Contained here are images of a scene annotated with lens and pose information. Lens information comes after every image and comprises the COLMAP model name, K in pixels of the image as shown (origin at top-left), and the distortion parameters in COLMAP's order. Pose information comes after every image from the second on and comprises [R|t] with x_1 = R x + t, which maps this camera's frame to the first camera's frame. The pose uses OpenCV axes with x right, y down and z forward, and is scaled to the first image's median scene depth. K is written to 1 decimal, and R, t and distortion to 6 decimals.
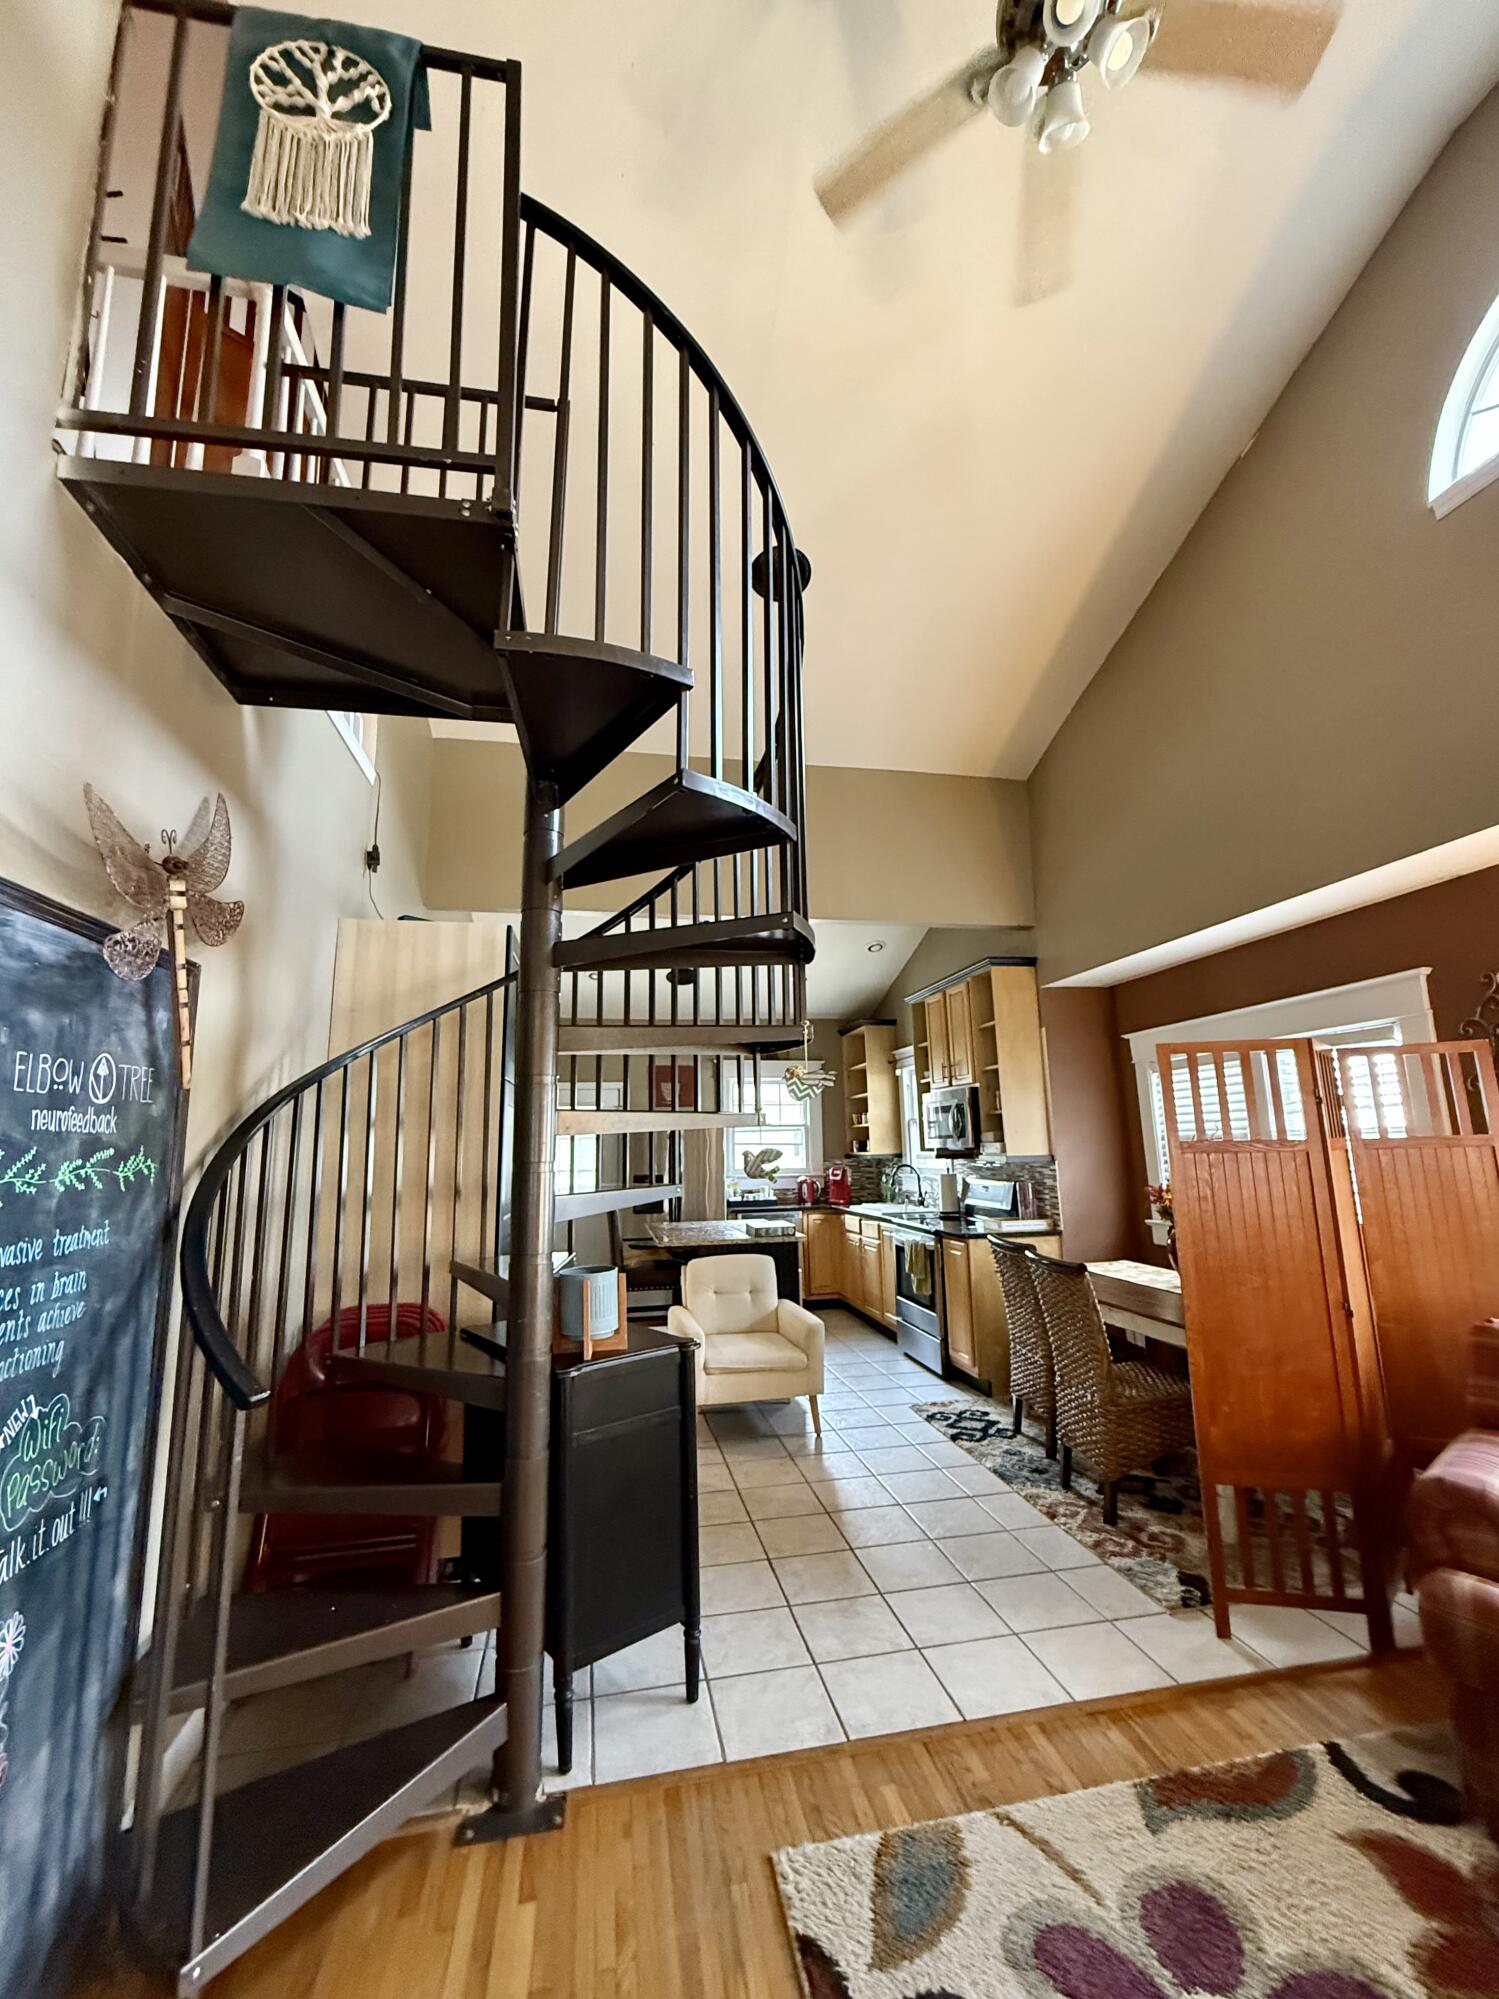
lens RADIAL K [[821.4, 0, 749.5], [0, 821.4, 999.5], [0, 0, 1]] dist [-0.000352, 0.000173]
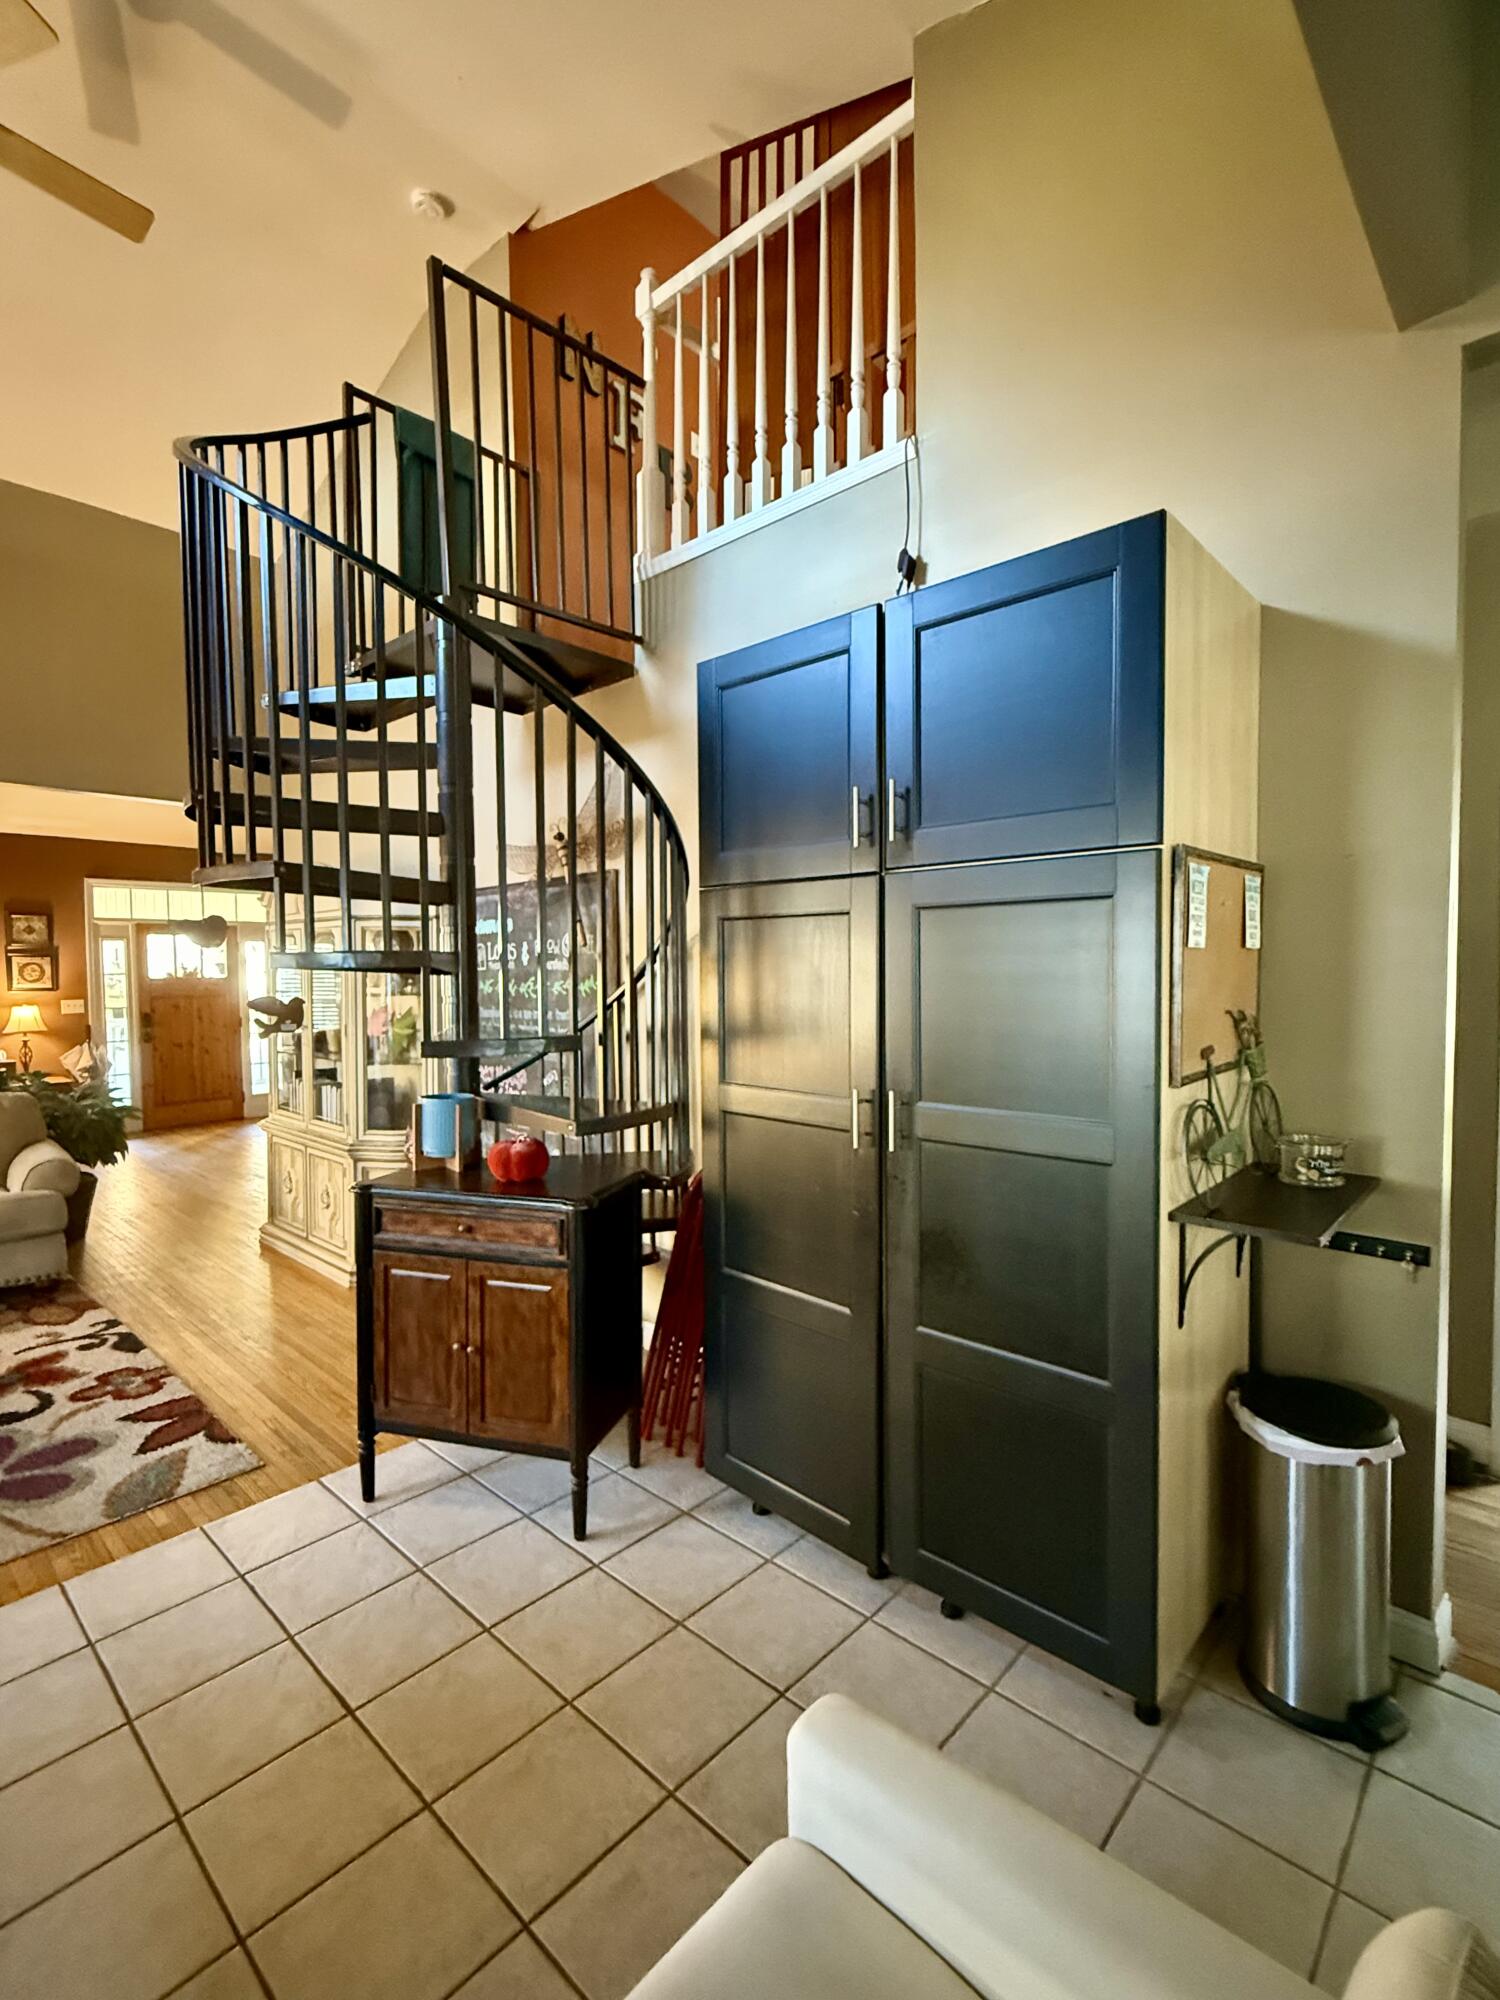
lens RADIAL K [[922.6, 0, 756.1], [0, 922.6, 998.9], [0, 0, 1]] dist [-0.001657, 0.000215]
pose [[-0.802362, 0.048290, -0.594881, 0.153400], [0.128825, 0.987239, -0.093617, 0.286974], [0.582769, -0.151750, -0.798343, 1.738155]]
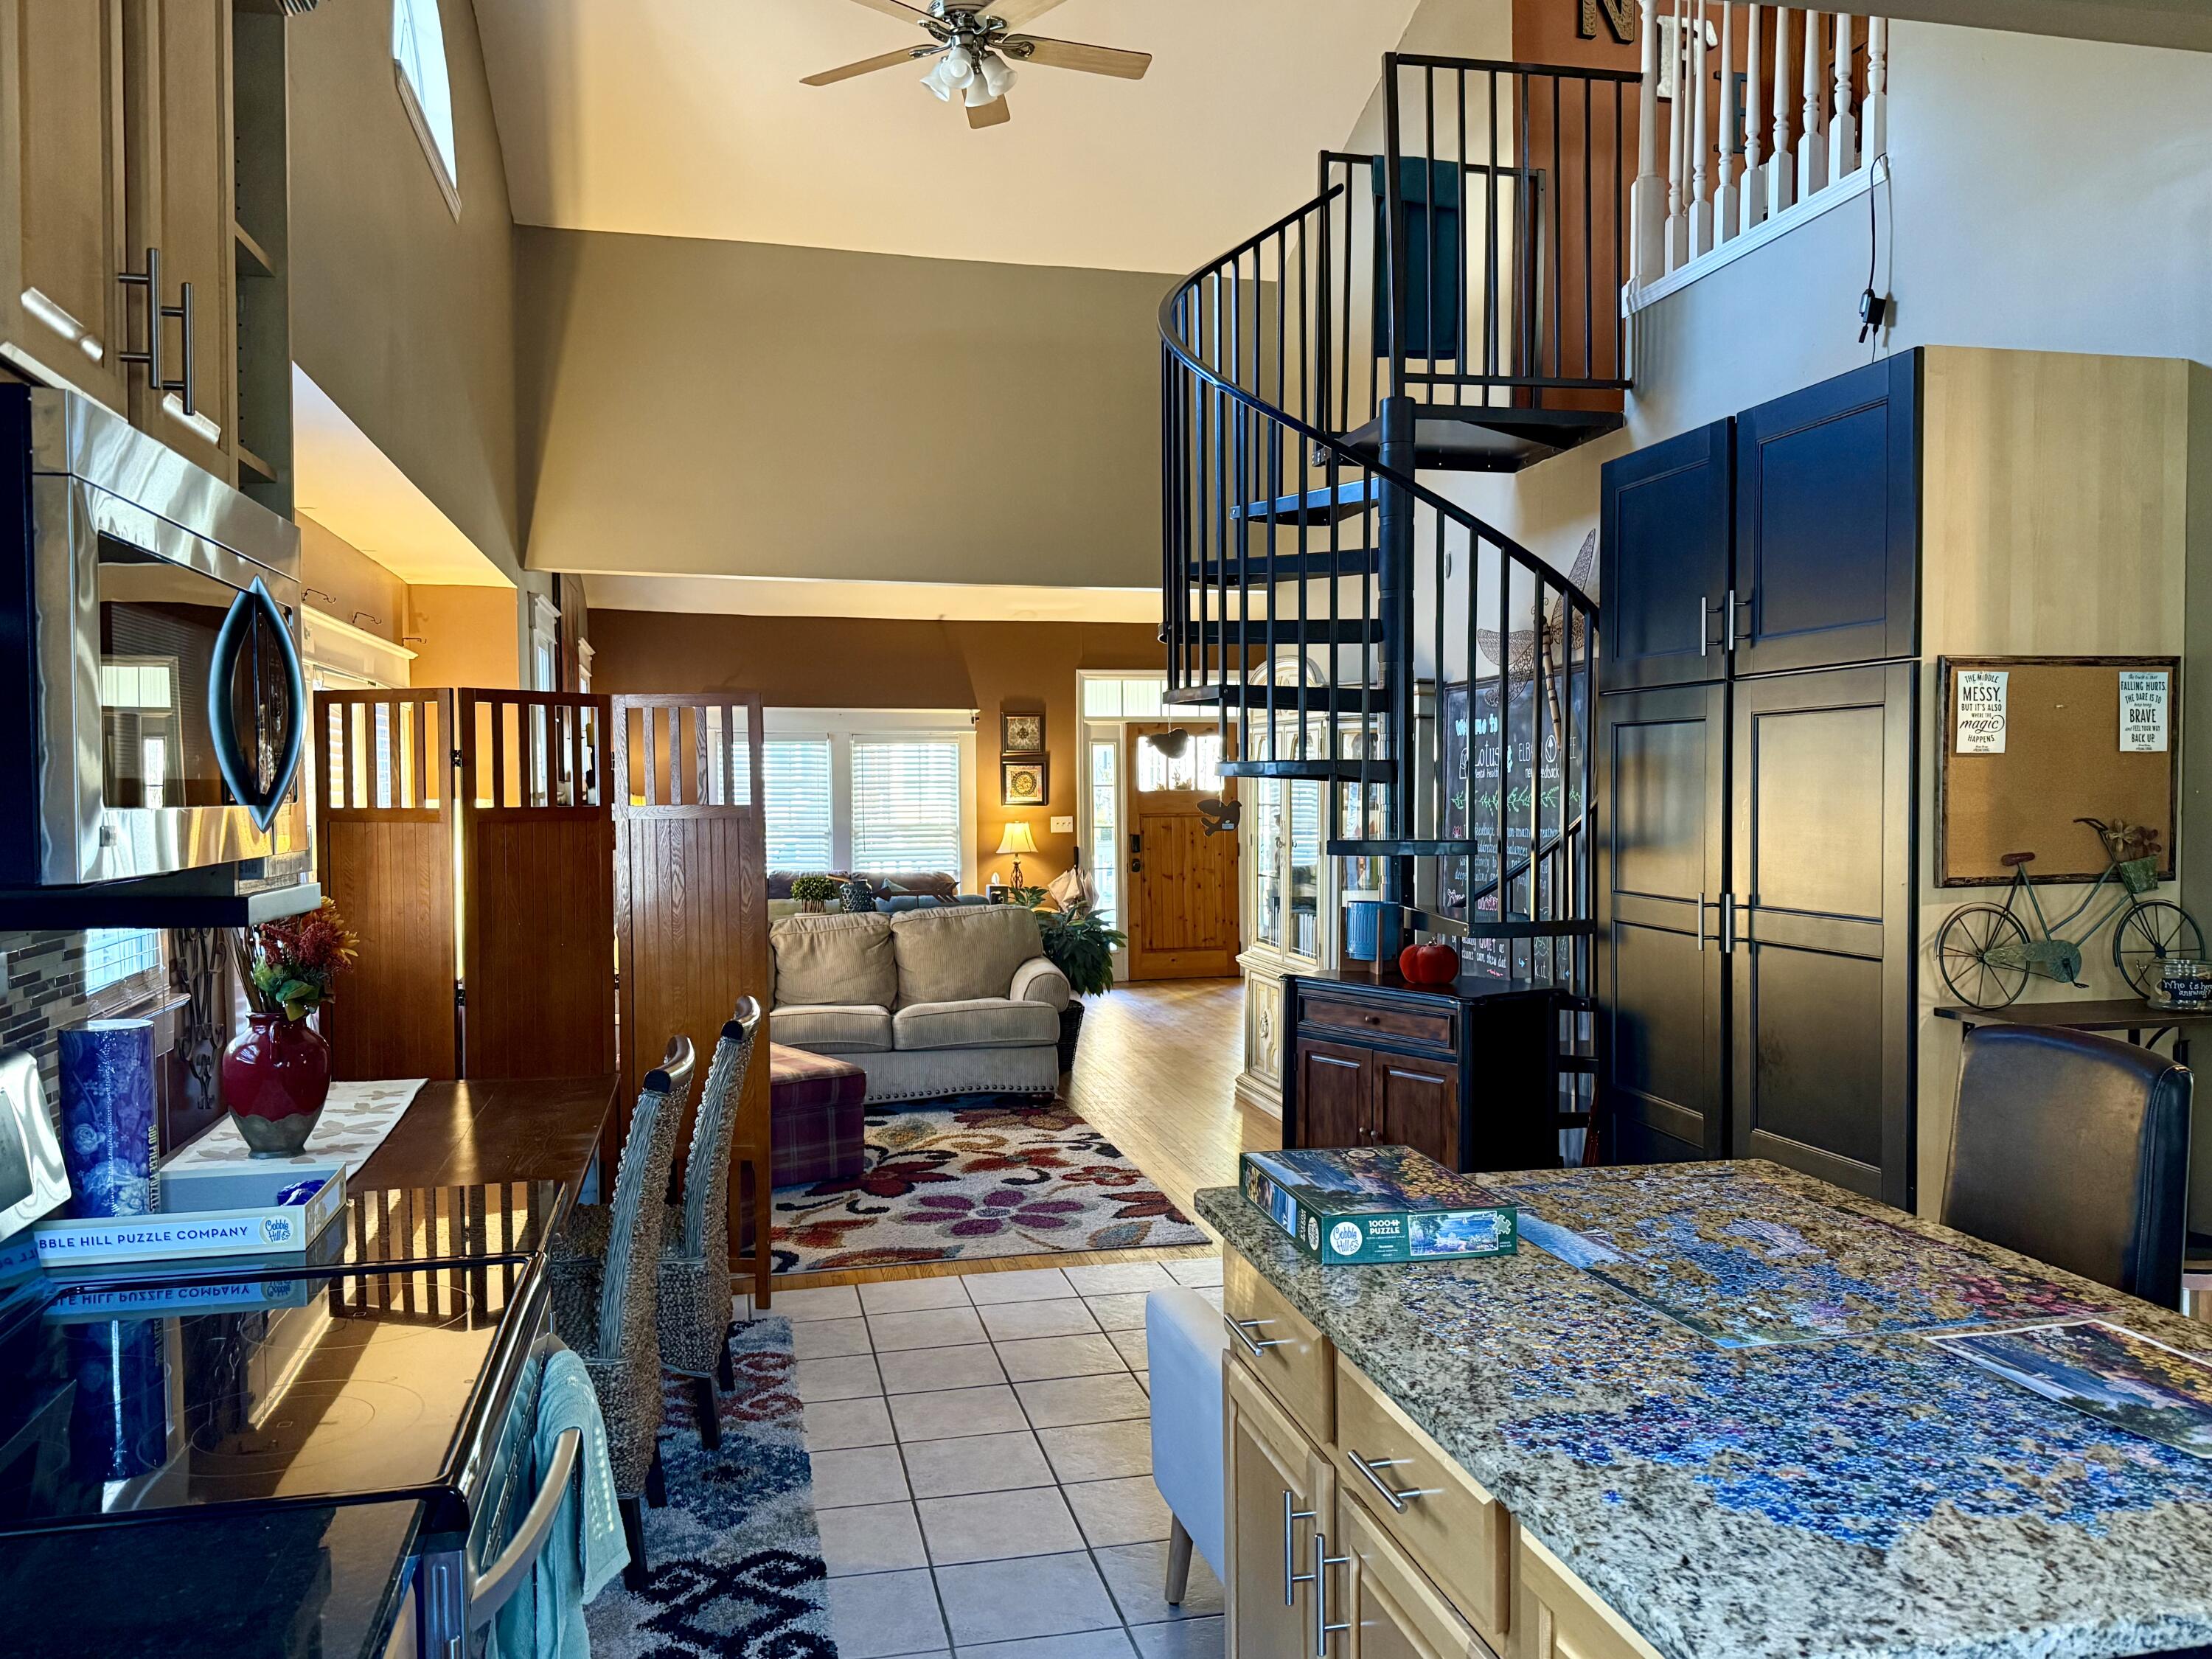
lens RADIAL K [[1686.3, 0, 1106.0], [0, 1686.3, 829.5], [0, 0, 1]] dist [0.115167, -0.166237]
pose [[-0.999090, 0.027311, -0.032769, 0.183176], [0.031891, 0.988390, -0.148551, 0.435572], [0.028332, -0.149461, -0.988362, 2.534471]]
